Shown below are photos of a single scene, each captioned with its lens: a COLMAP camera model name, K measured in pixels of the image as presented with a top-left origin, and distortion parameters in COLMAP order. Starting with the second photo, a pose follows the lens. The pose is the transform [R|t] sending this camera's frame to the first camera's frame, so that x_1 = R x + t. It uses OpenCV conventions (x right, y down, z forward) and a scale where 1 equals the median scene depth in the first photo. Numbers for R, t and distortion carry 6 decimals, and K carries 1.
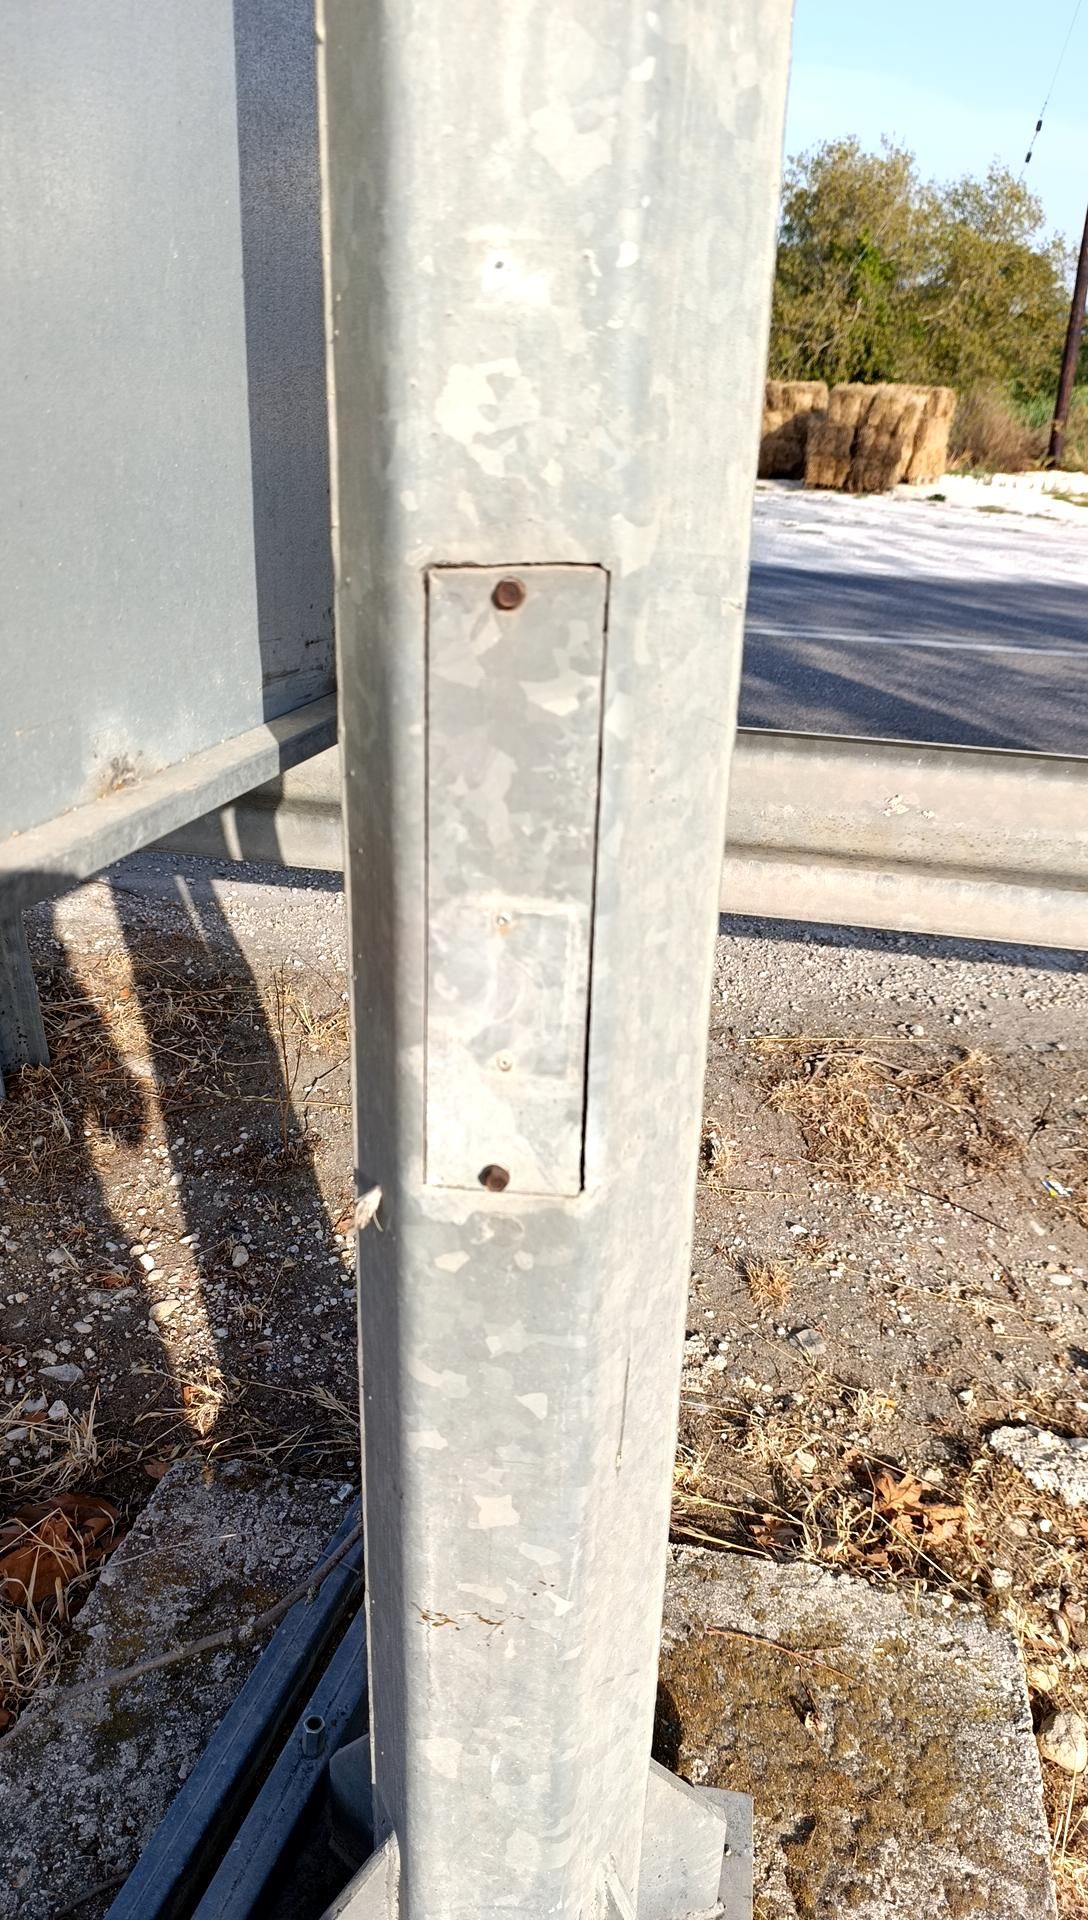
lens RADIAL K [[1331.1, 0, 540.6], [0, 1331.1, 982.5], [0, 0, 1]] dist [0.108906, -0.346749]
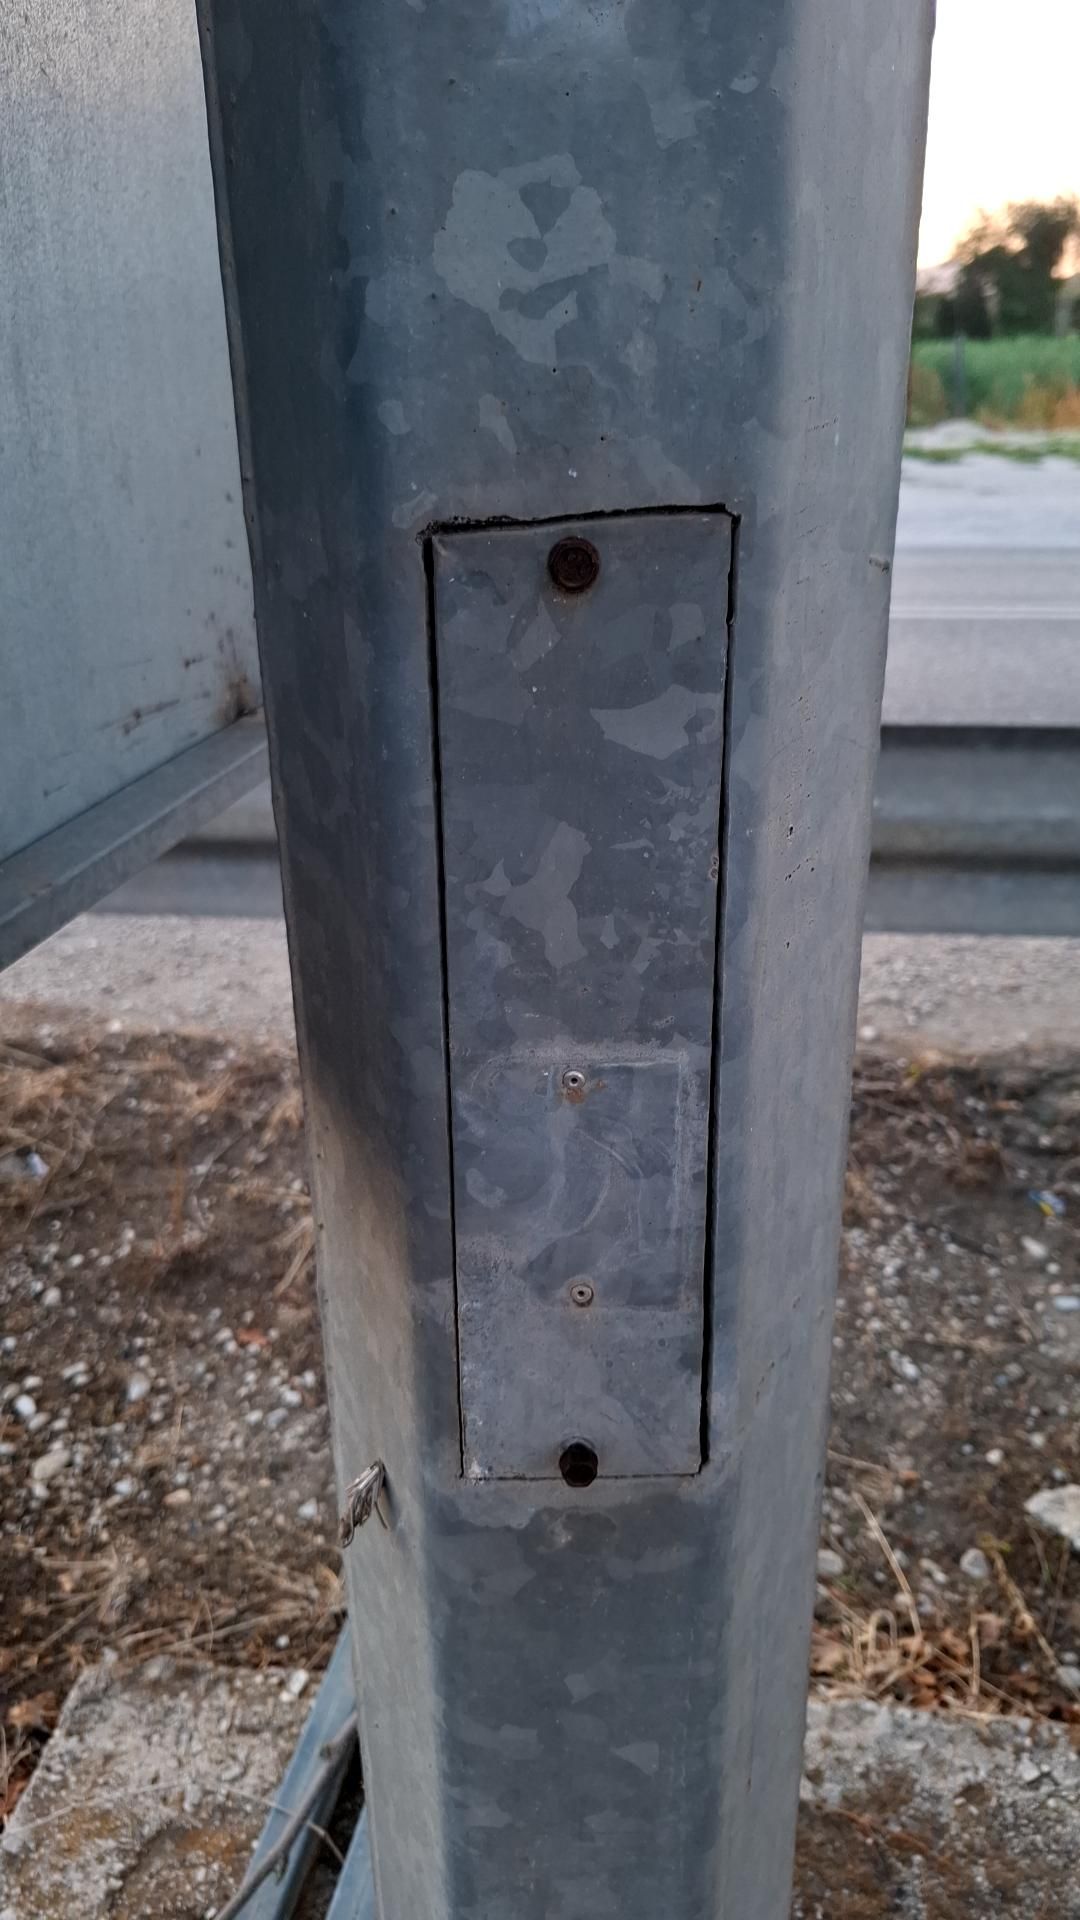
lens RADIAL K [[1358.7, 0, 540.0], [0, 1358.7, 960.0], [0, 0, 1]] dist [0.078185, -0.146046]
pose [[0.992004, -0.085579, 0.092759, -0.098397], [0.086827, 0.996178, -0.009493, -0.099340], [-0.091592, 0.017471, 0.995643, 0.358525]]
